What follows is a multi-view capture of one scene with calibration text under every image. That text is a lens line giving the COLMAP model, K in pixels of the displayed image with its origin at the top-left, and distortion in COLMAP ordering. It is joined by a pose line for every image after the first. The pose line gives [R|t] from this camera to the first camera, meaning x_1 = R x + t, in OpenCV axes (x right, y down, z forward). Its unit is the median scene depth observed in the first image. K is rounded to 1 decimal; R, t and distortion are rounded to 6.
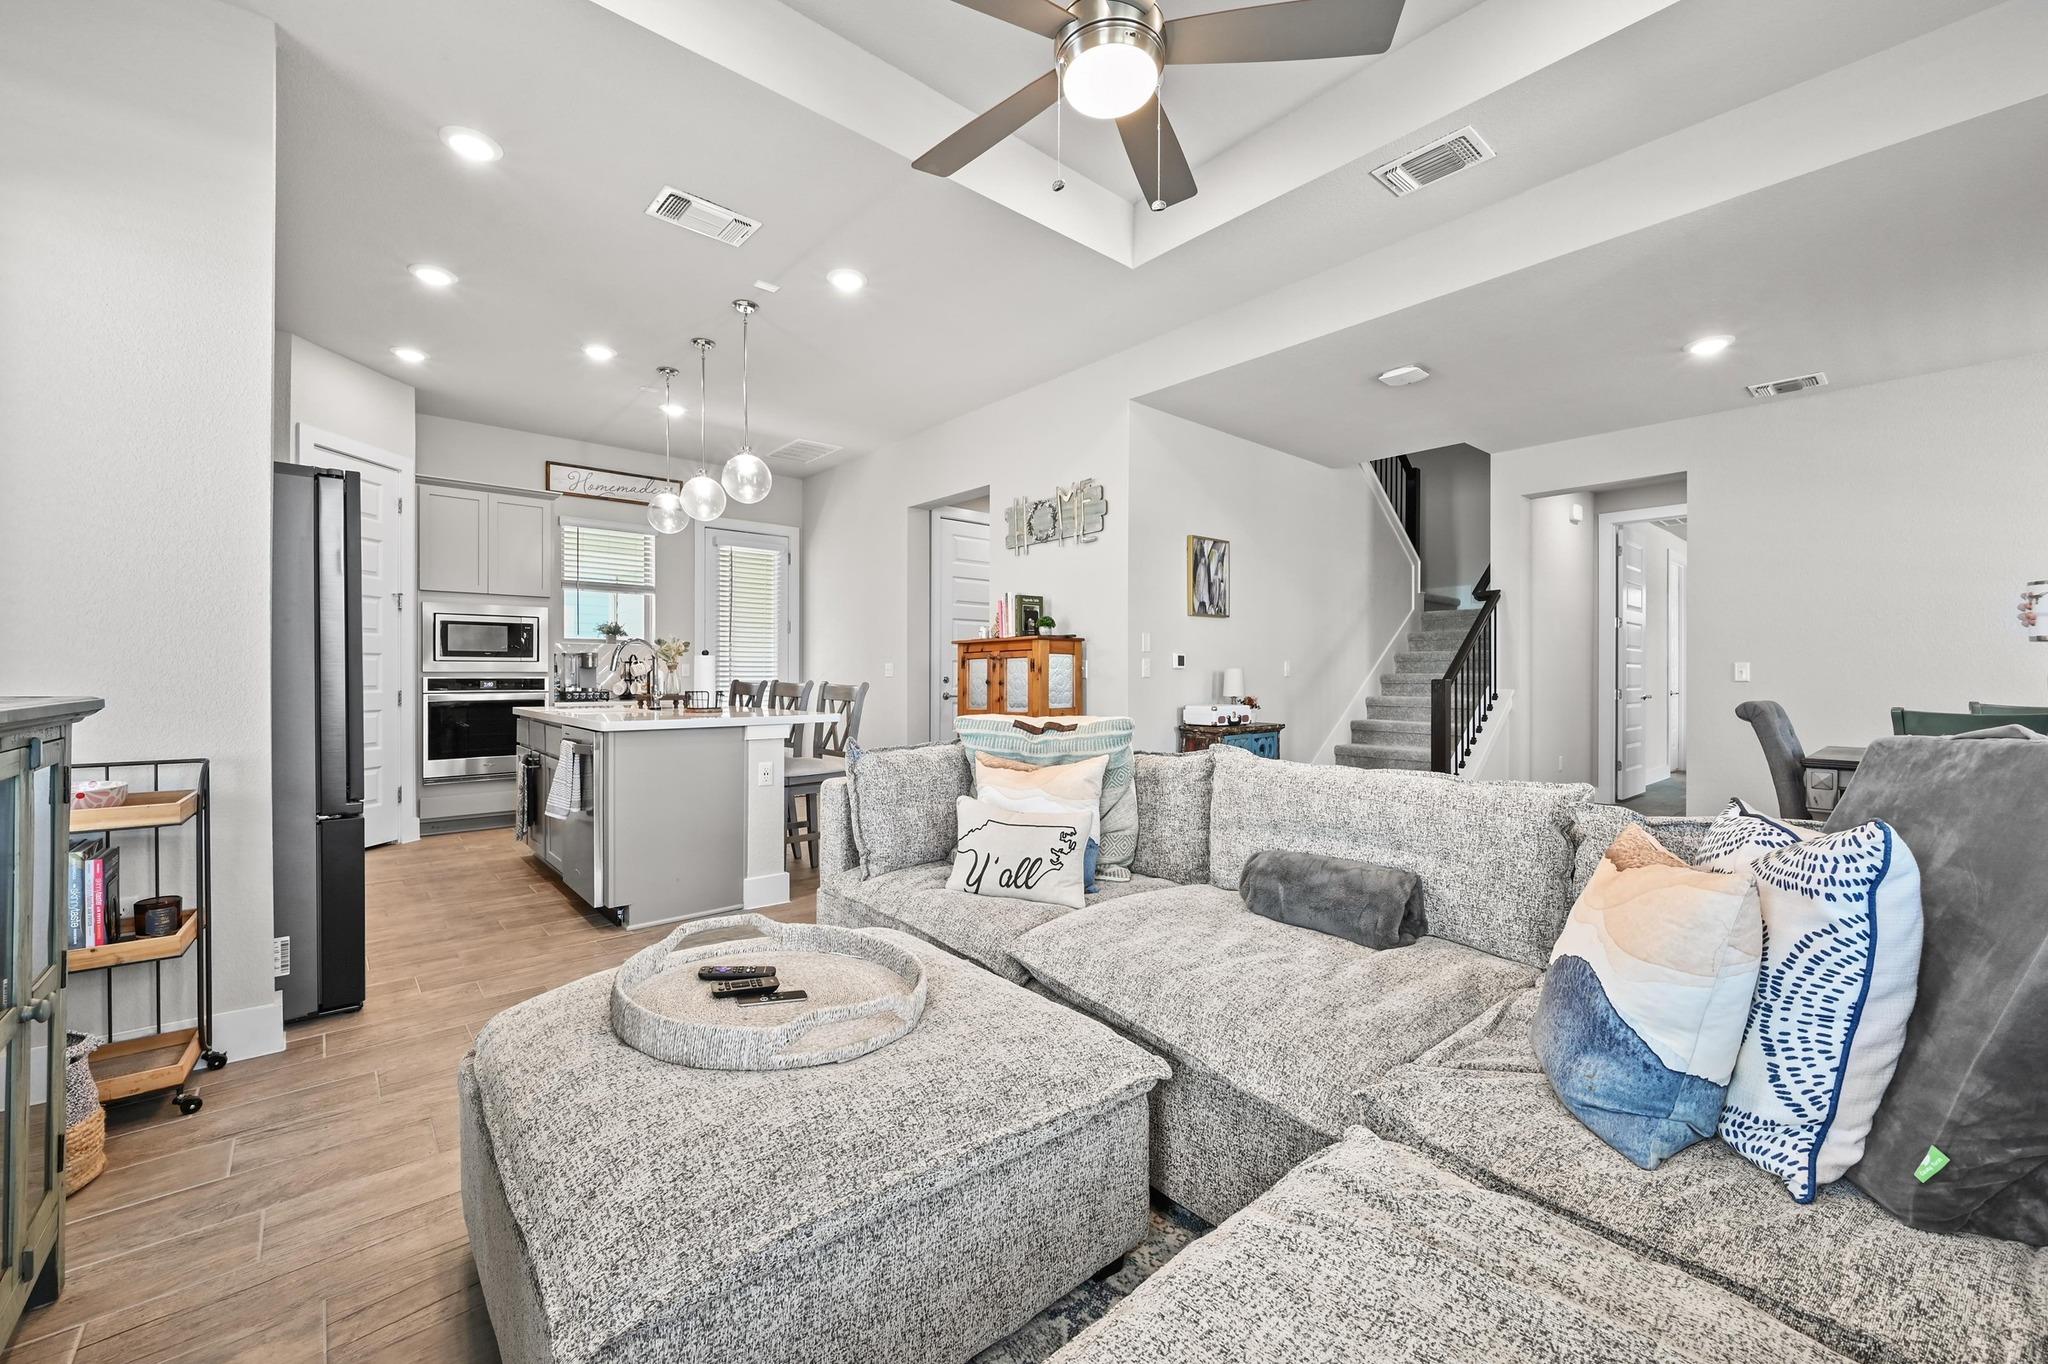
lens RADIAL K [[813.0, 0, 1030.5], [0, 813.0, 686.3], [0, 0, 1]] dist [-0.001519, 0.000251]
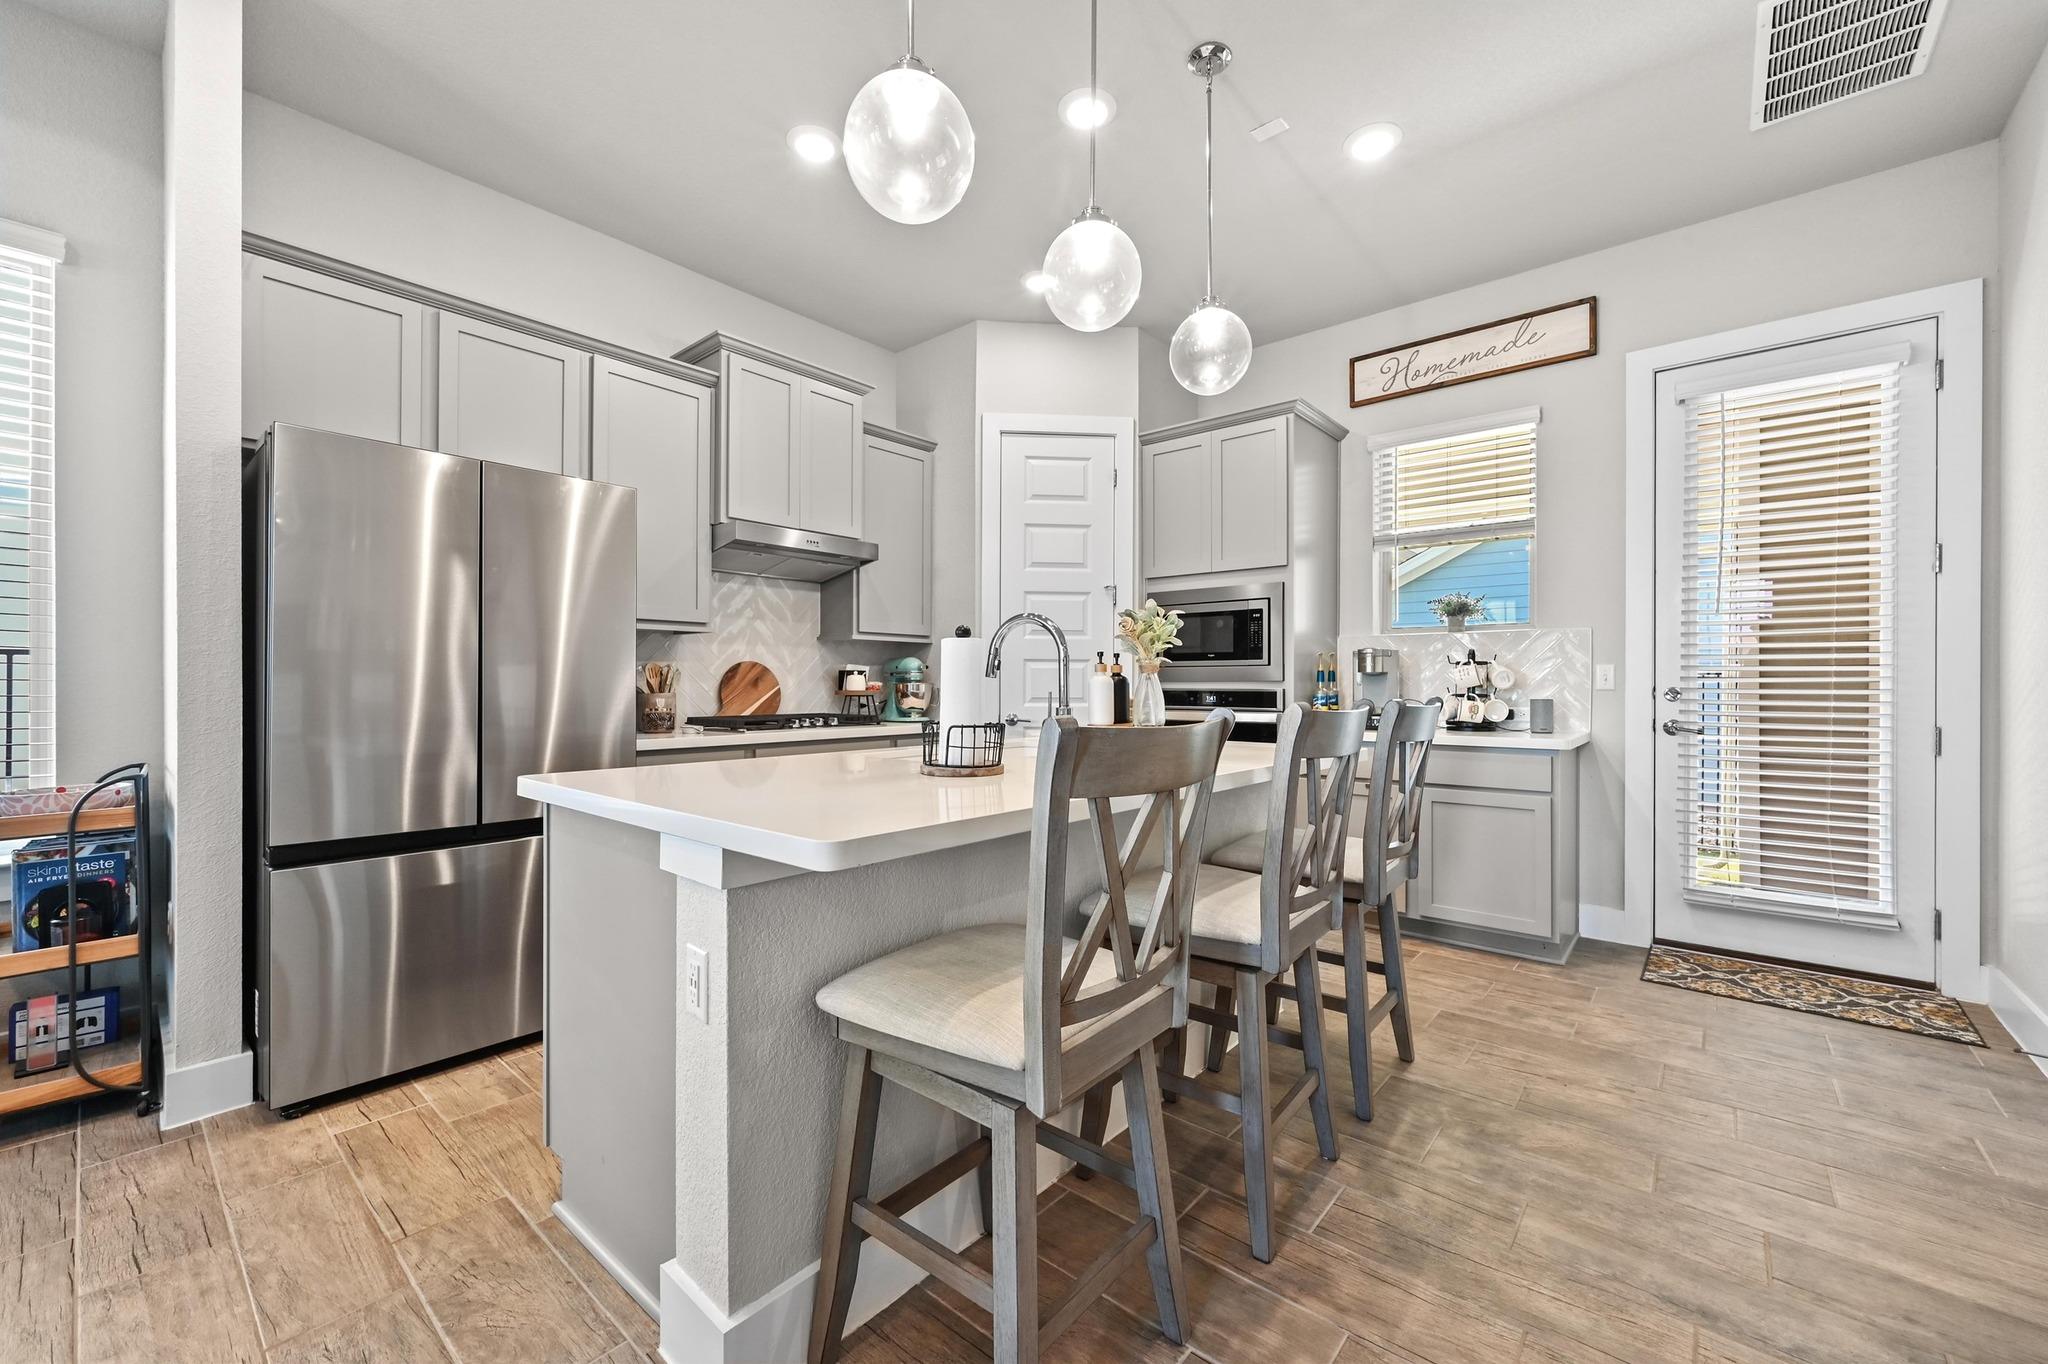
lens RADIAL K [[813.0, 0, 1027.0], [0, 813.0, 681.5], [0, 0, 1]] dist [-0.001519, 0.000251]
pose [[0.139746, -0.004484, -0.990177, 0.016972], [-0.015554, 0.999856, -0.006723, -0.010930], [0.990065, 0.016340, 0.139656, 0.785116]]
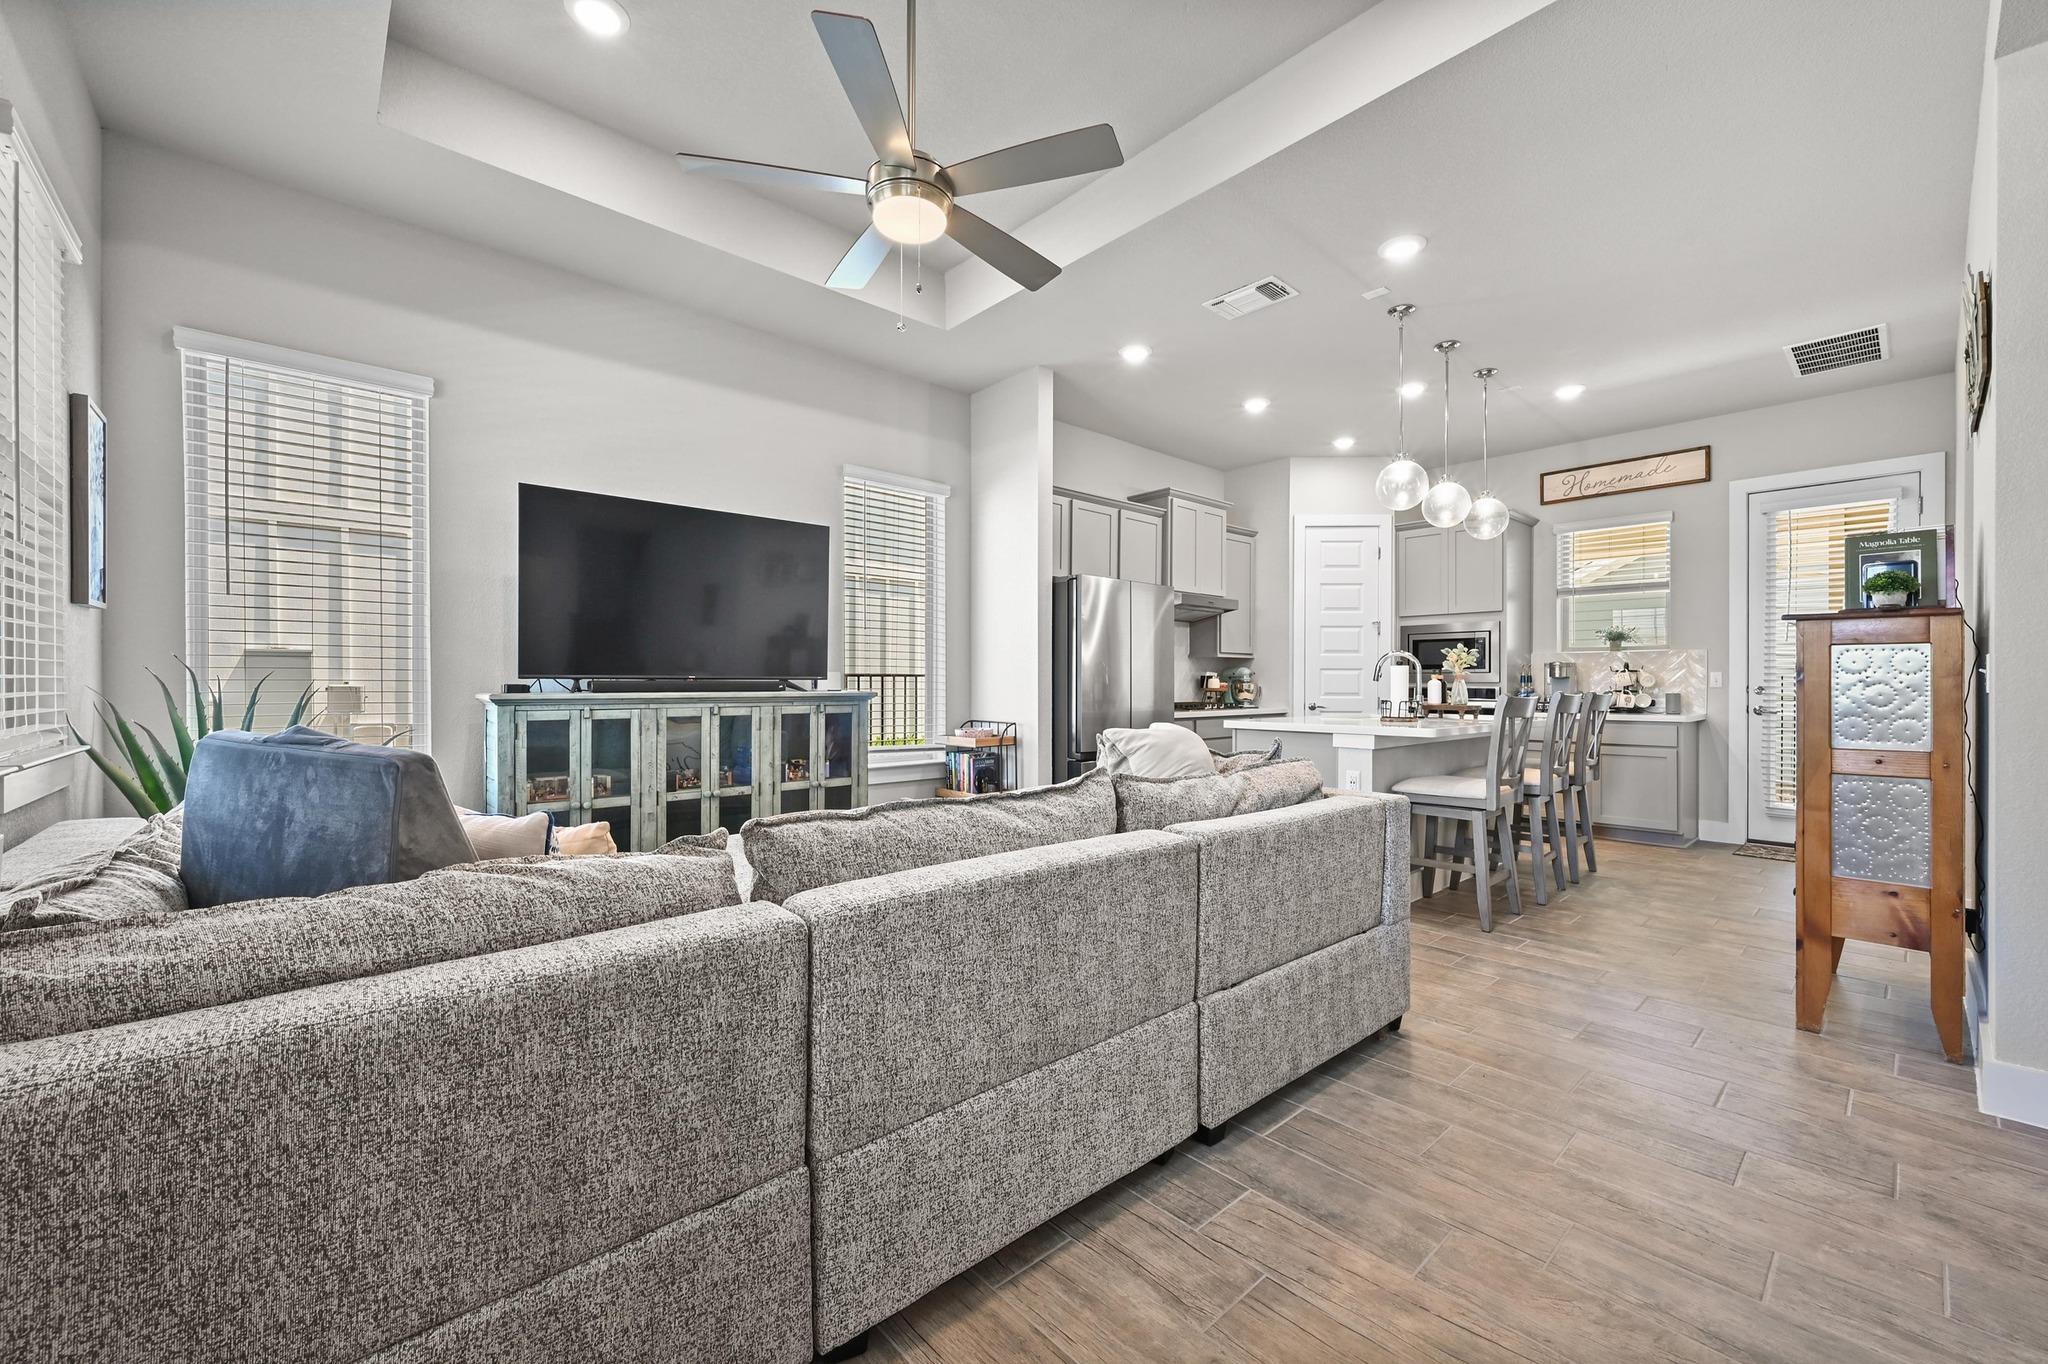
lens RADIAL K [[813.0, 0, 1025.1], [0, 813.0, 681.0], [0, 0, 1]] dist [-0.001519, 0.000251]
pose [[0.007520, -0.005207, -0.999958, 0.490737], [-0.016231, 0.999854, -0.005329, -0.004304], [0.999840, 0.016271, 0.007435, 0.425064]]
